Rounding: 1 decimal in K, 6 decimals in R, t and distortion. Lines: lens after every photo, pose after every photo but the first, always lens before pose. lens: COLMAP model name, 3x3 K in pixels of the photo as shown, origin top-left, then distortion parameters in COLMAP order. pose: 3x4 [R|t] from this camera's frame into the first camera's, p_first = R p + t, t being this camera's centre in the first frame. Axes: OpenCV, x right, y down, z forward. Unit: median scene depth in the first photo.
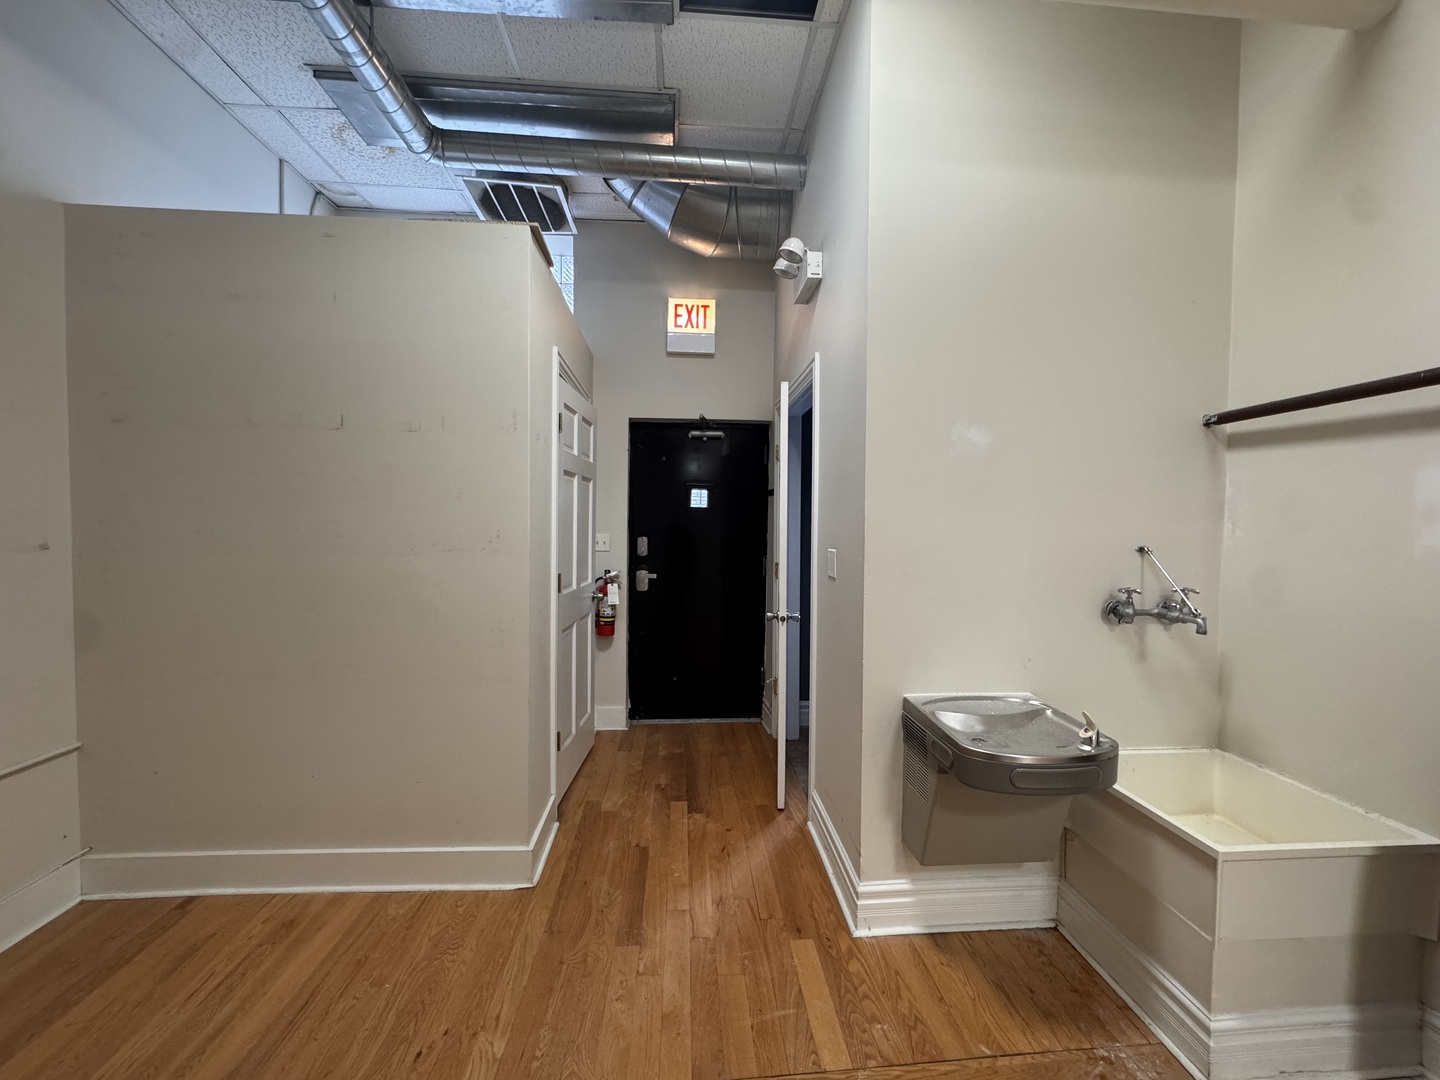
lens RADIAL K [[573.2, 0, 719.6], [0, 573.2, 537.1], [0, 0, 1]] dist [0.002395, -0.000609]
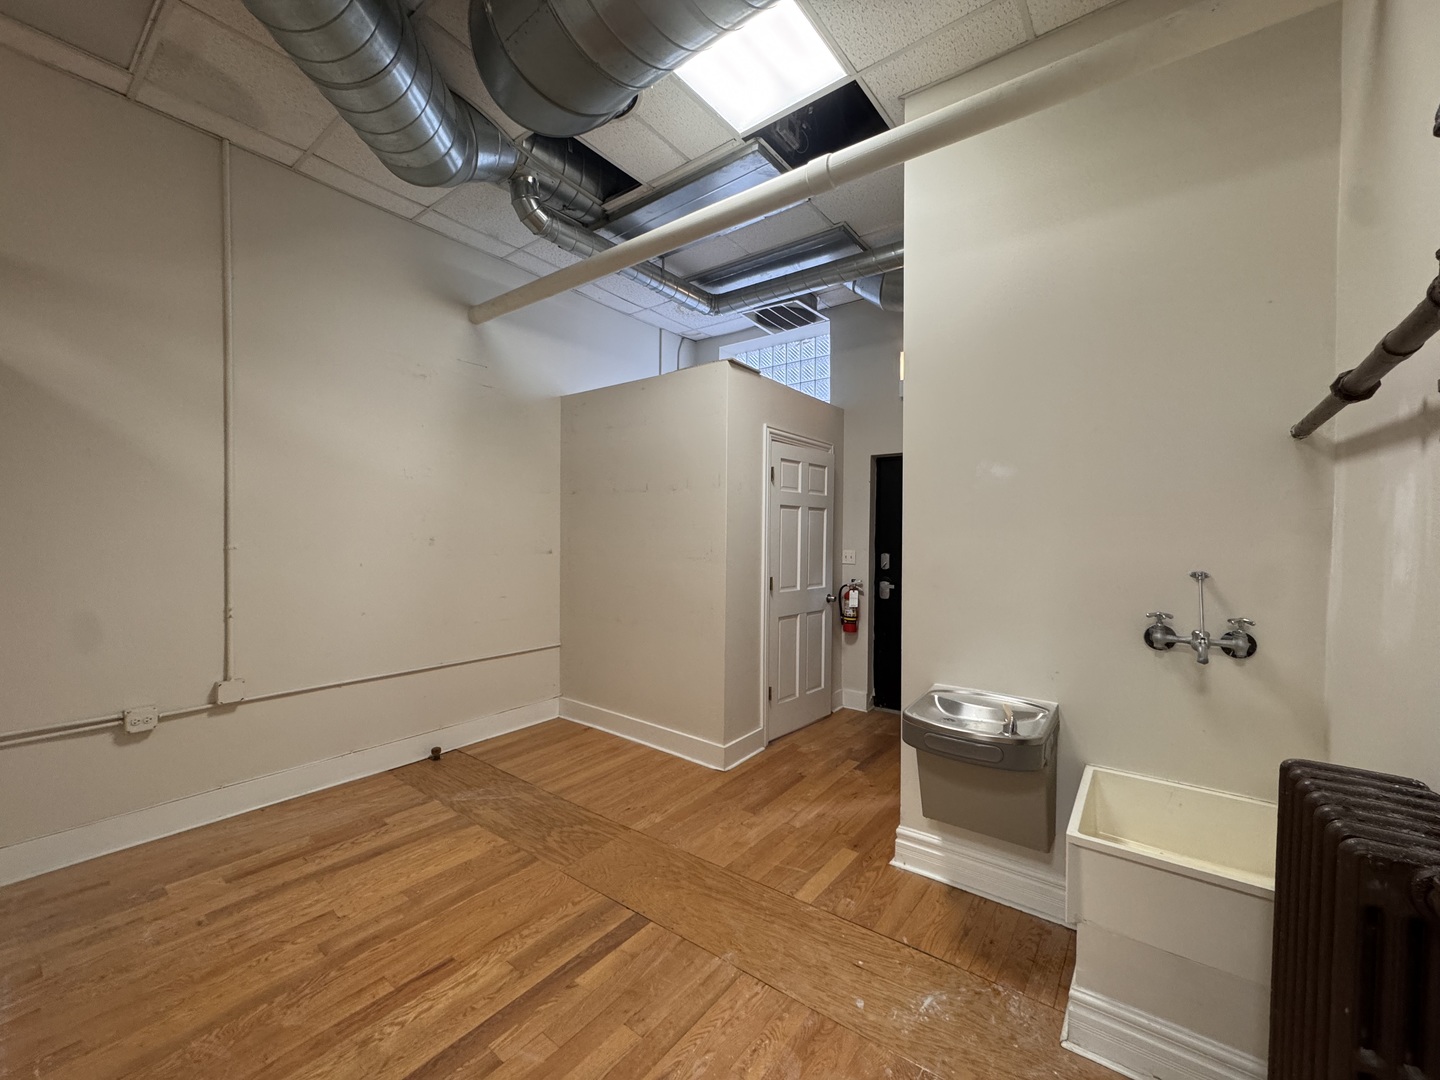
lens RADIAL K [[573.2, 0, 718.5], [0, 573.2, 537.9], [0, 0, 1]] dist [0.002395, -0.000609]
pose [[0.750313, 0.000904, -0.661082, 0.731069], [-0.016961, 0.999696, -0.017883, -0.009585], [0.660865, 0.024630, 0.750100, -0.225354]]
